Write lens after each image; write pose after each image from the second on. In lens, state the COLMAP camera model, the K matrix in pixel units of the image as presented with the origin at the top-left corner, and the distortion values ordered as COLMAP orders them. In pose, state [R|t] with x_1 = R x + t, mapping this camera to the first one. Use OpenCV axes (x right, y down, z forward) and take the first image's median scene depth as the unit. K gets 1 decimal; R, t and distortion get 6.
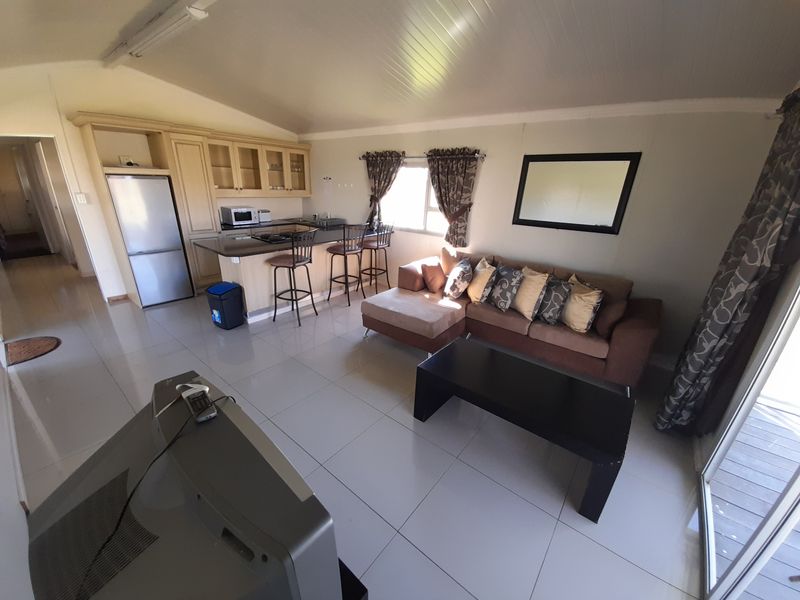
lens RADIAL K [[317.8, 0, 395.6], [0, 317.8, 306.0], [0, 0, 1]] dist [0.000054, -0.000167]
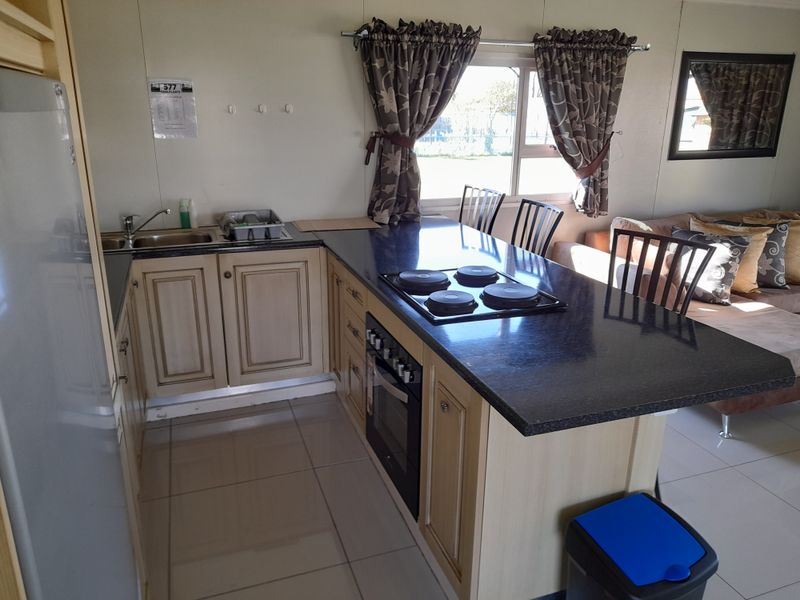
lens RADIAL K [[593.0, 0, 400.0], [0, 593.0, 300.0], [0, 0, 1]] dist [0.004718, 0.001634]
pose [[0.513104, -0.292125, 0.807086, -0.818757], [0.325131, 0.936380, 0.132222, -0.294942], [-0.794364, 0.194565, 0.575439, 0.728612]]
